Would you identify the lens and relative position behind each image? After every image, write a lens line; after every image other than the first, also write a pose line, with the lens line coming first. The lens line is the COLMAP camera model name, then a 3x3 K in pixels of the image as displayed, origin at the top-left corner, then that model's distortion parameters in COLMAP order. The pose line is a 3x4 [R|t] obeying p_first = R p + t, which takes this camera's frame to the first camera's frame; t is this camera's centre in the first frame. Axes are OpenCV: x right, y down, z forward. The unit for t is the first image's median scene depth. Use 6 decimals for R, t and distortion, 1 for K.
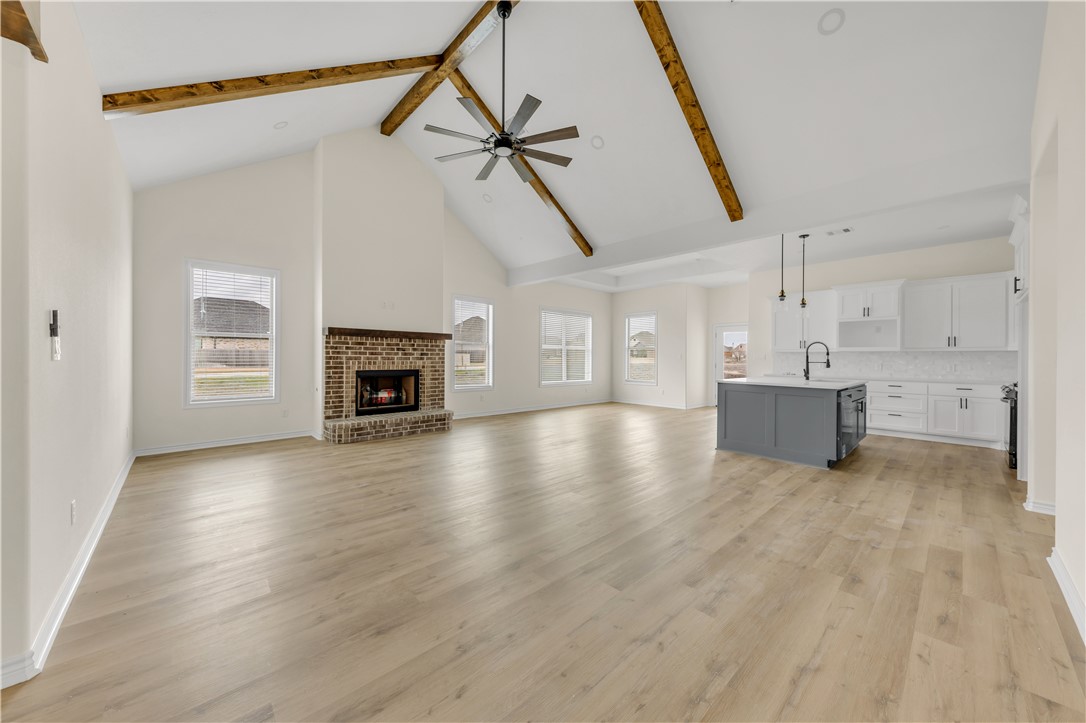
lens RADIAL K [[398.3, 0, 536.4], [0, 398.3, 361.0], [0, 0, 1]] dist [0.000920, -0.000148]
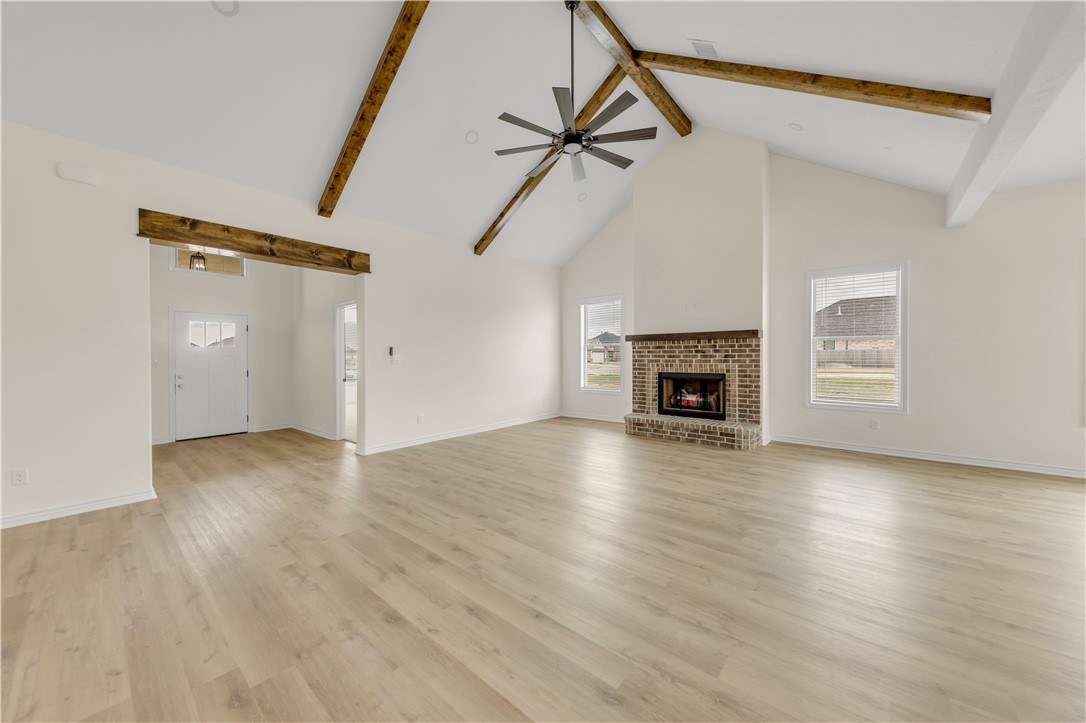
lens RADIAL K [[389.6, 0, 529.4], [0, 389.6, 361.2], [0, 0, 1]] dist [-0.001375, -0.000279]
pose [[0.095533, 0.002655, -0.995423, 0.557506], [-0.002089, 0.999995, 0.002467, -0.007988], [0.995424, 0.001843, 0.095538, 0.532046]]
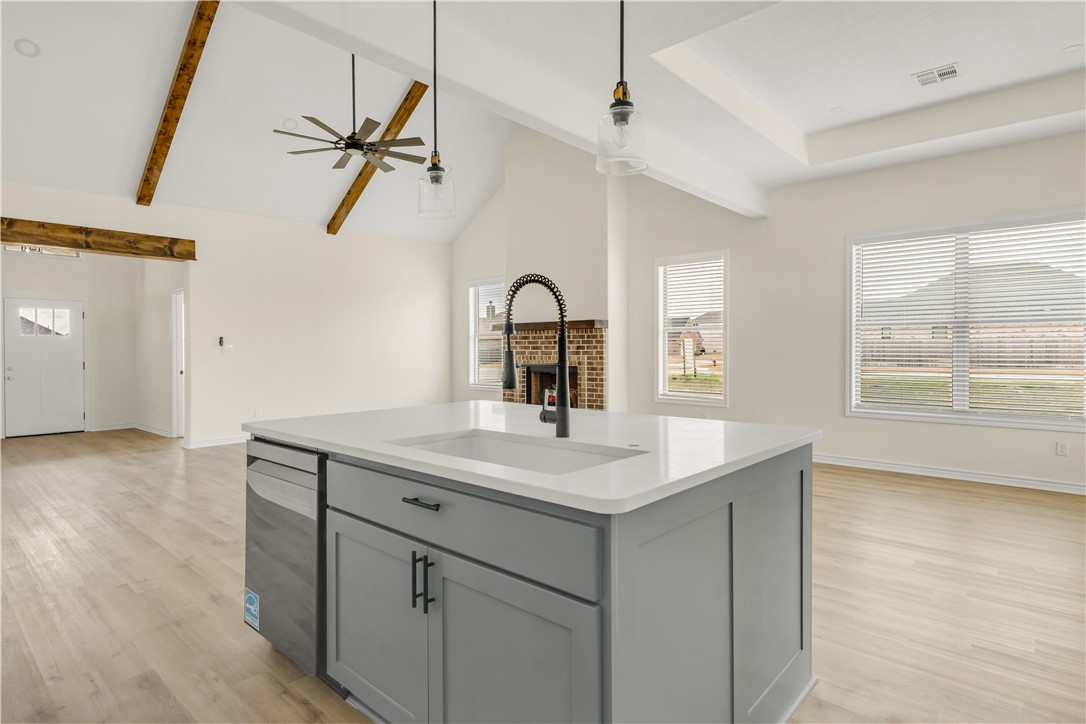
lens RADIAL K [[592.8, 0, 543.0], [0, 592.8, 362.0], [0, 0, 1]] dist [-0.000395, -0.009377]
pose [[0.073871, 0.012257, -0.997193, 0.980040], [-0.005558, 0.999914, 0.011879, -0.001981], [0.997252, 0.004665, 0.073932, 0.908216]]
